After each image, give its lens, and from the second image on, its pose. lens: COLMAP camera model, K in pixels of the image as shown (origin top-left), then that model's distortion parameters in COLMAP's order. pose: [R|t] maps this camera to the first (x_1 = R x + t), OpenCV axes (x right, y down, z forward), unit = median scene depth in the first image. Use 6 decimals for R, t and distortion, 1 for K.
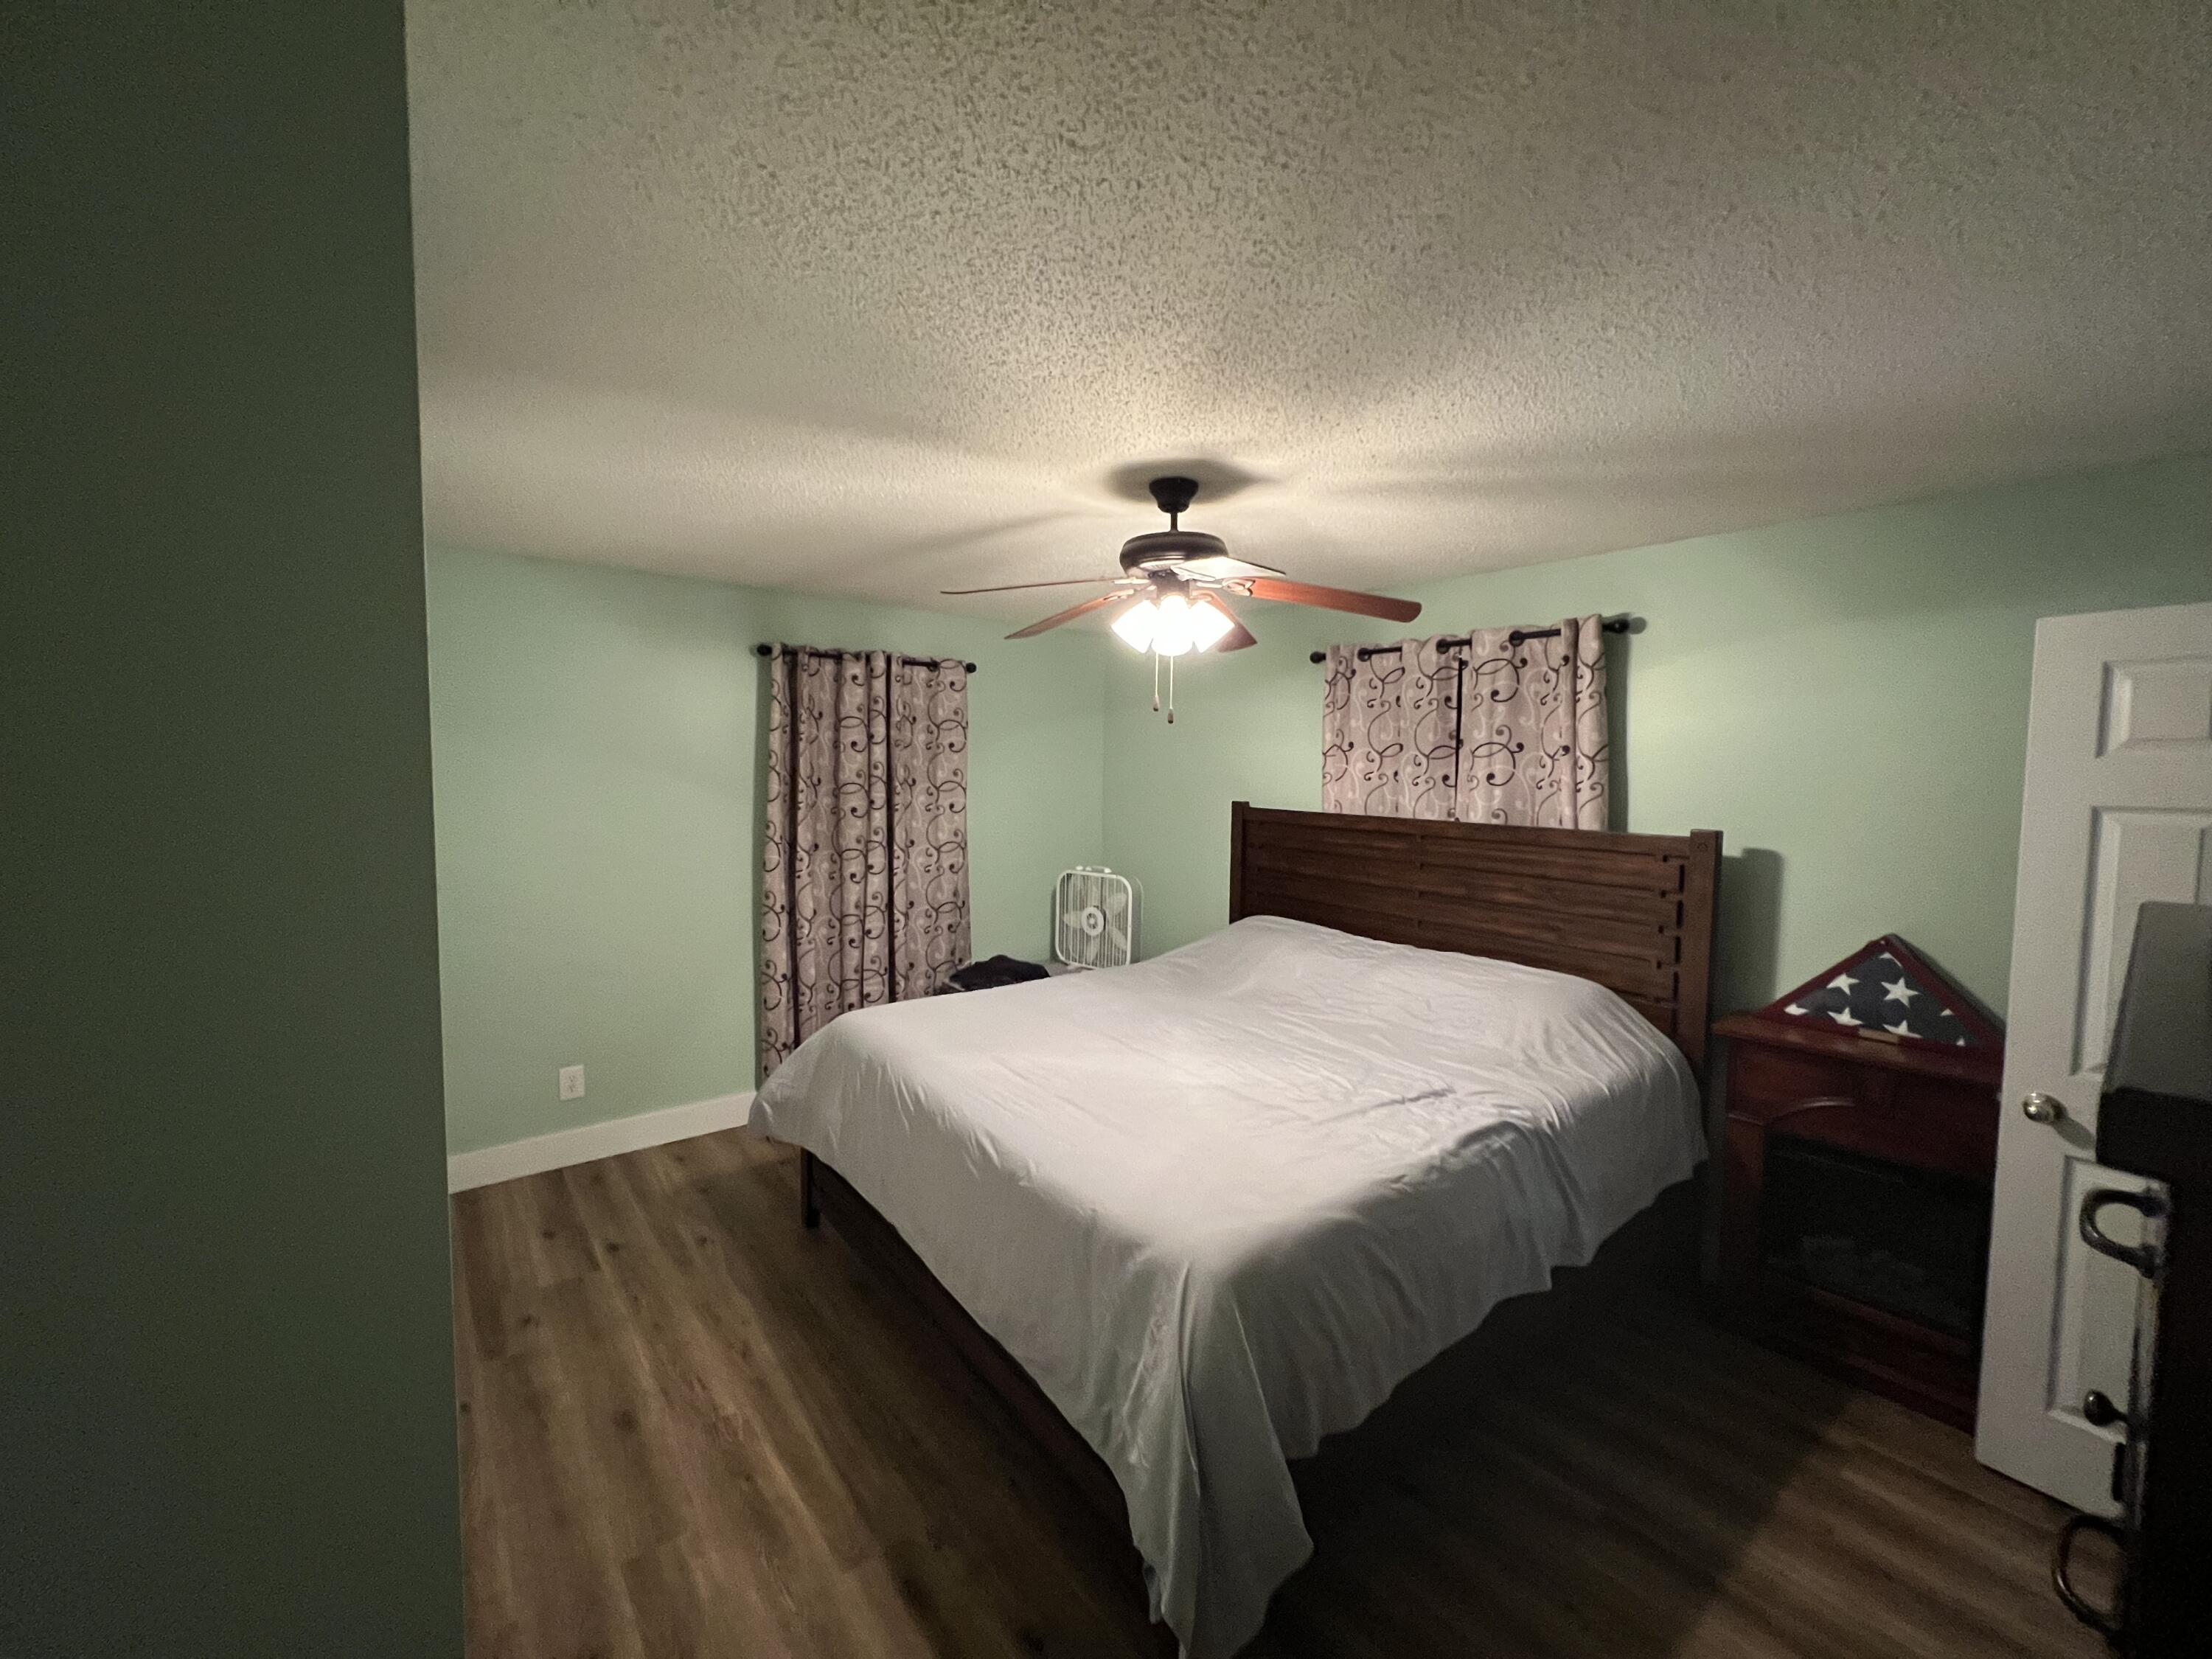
lens RADIAL K [[885.1, 0, 1097.1], [0, 885.1, 821.8], [0, 0, 1]] dist [-0.000074, 0.000524]
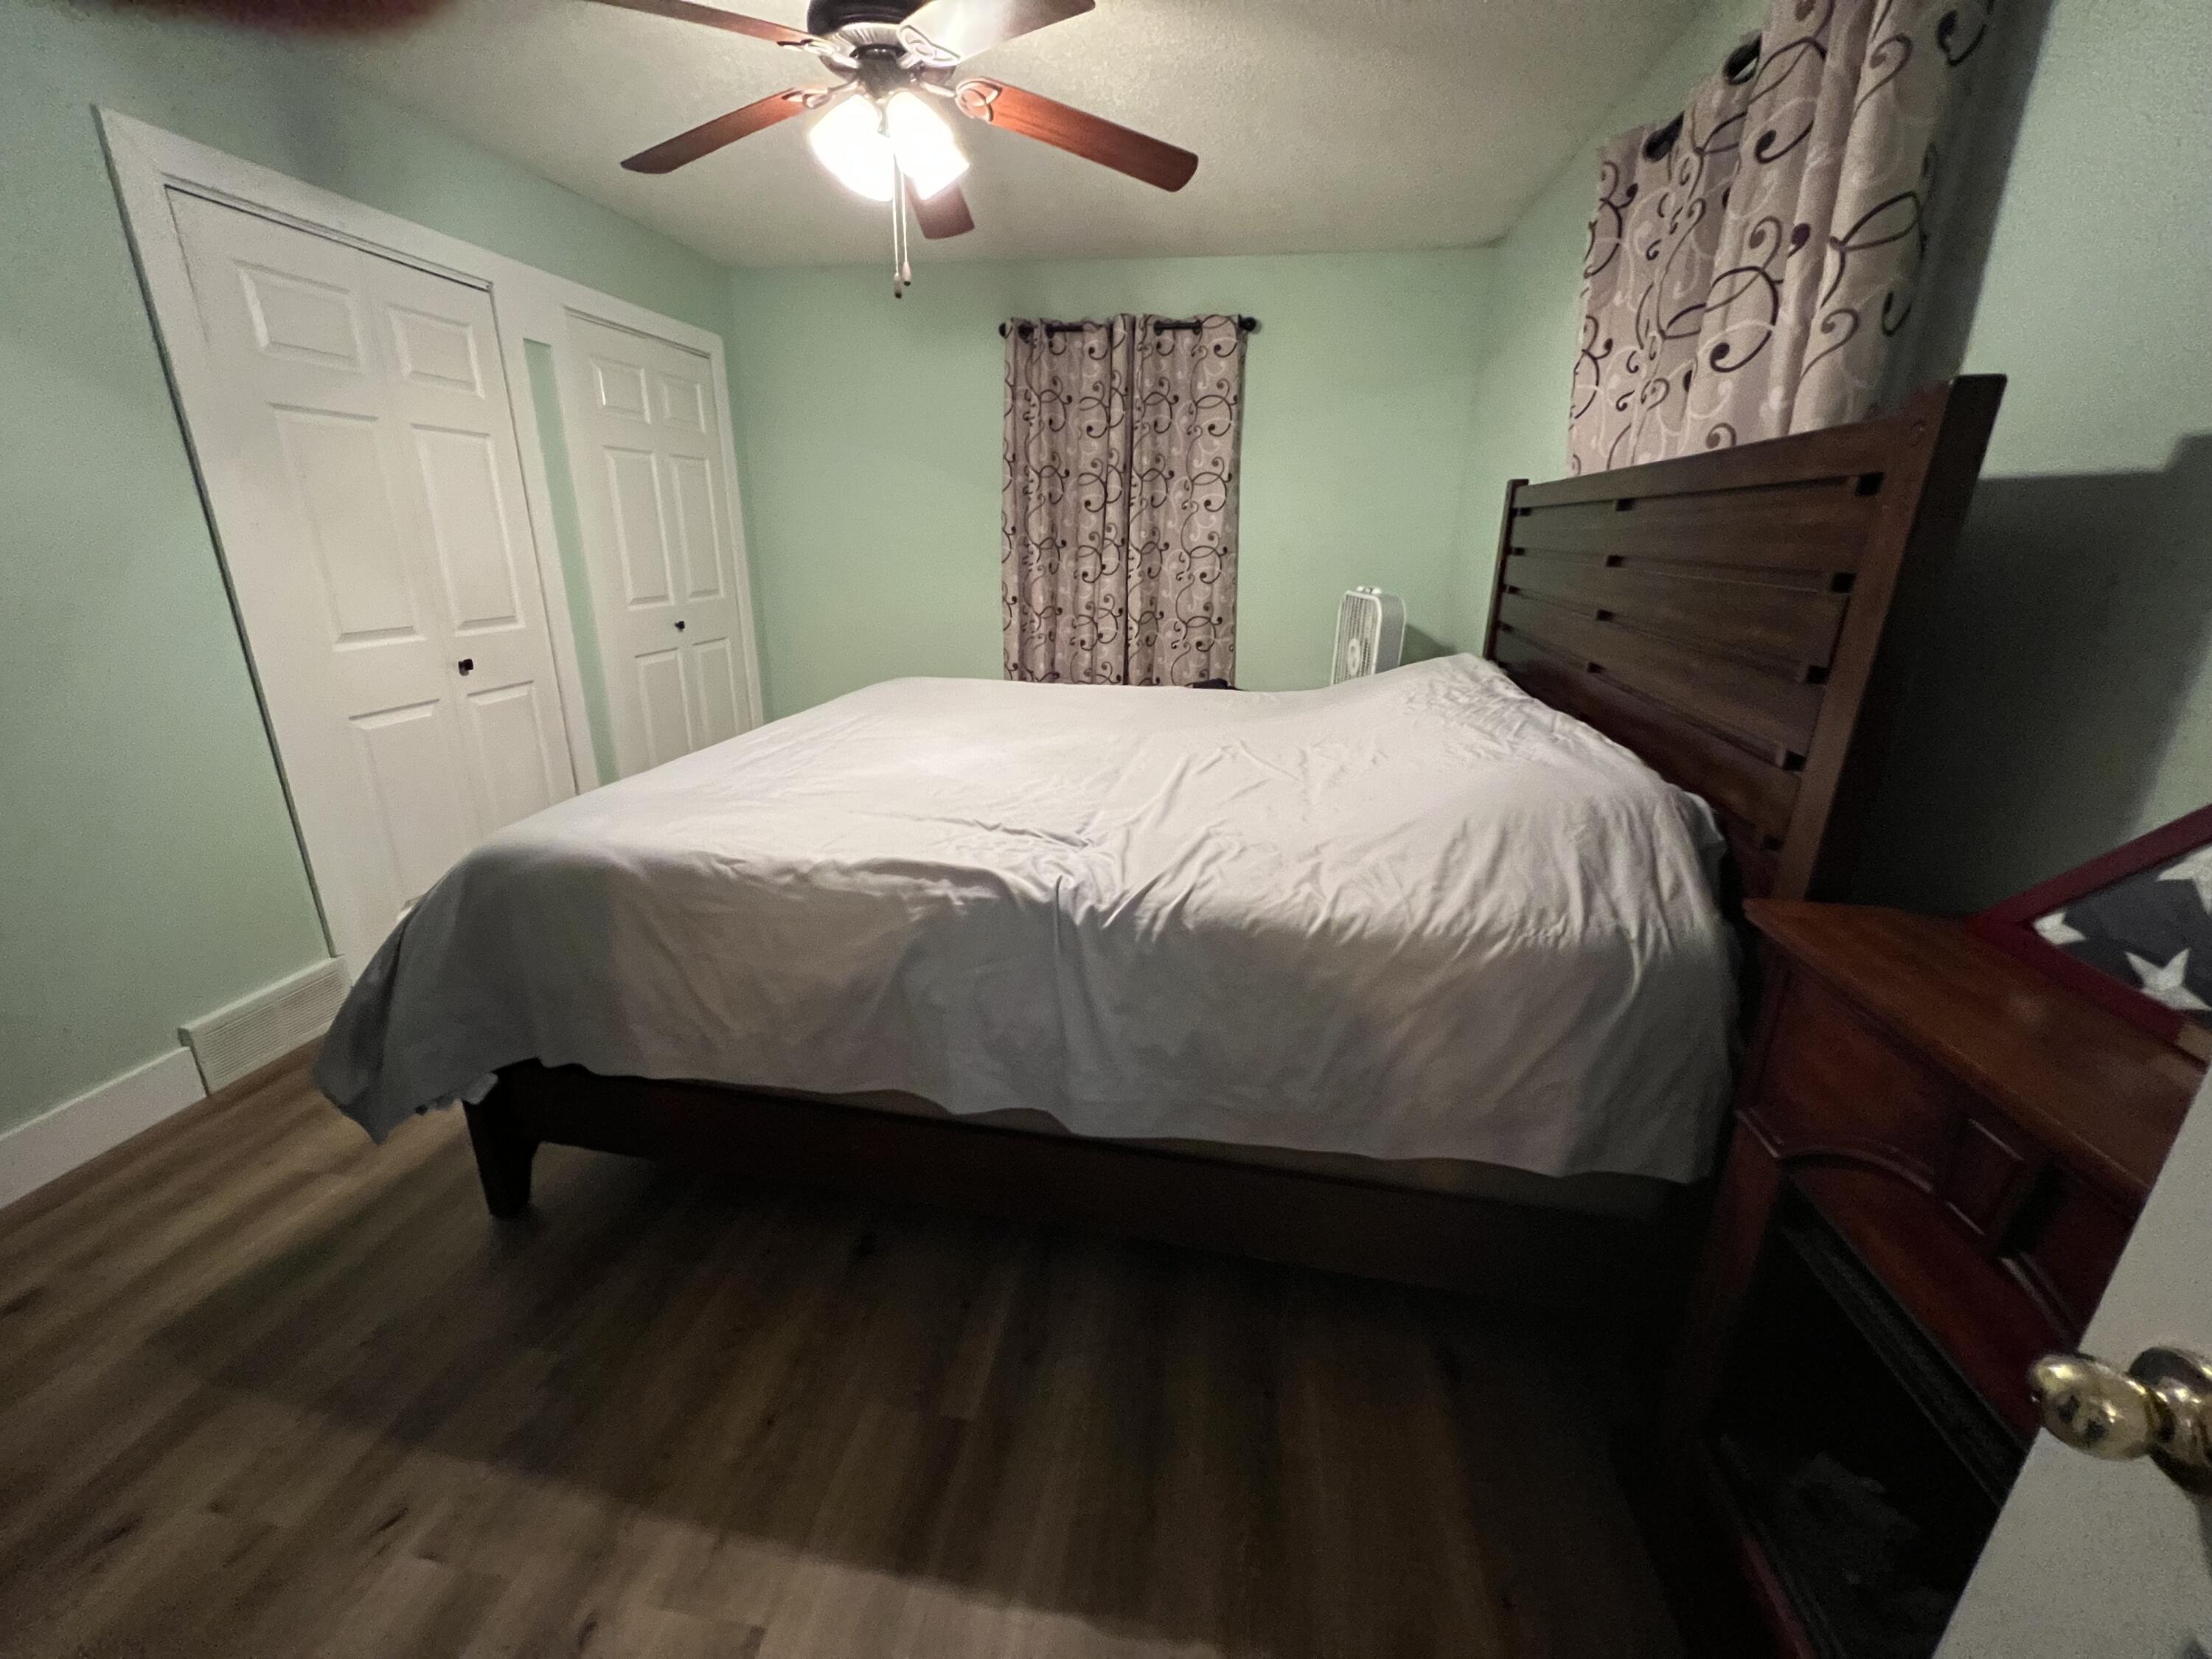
lens RADIAL K [[885.1, 0, 1097.1], [0, 885.1, 821.8], [0, 0, 1]] dist [-0.000074, 0.000524]
pose [[0.666909, 0.230176, -0.708697, 0.487563], [-0.053650, 0.963458, 0.262433, 0.066394], [0.743205, -0.136997, 0.654887, 0.326969]]
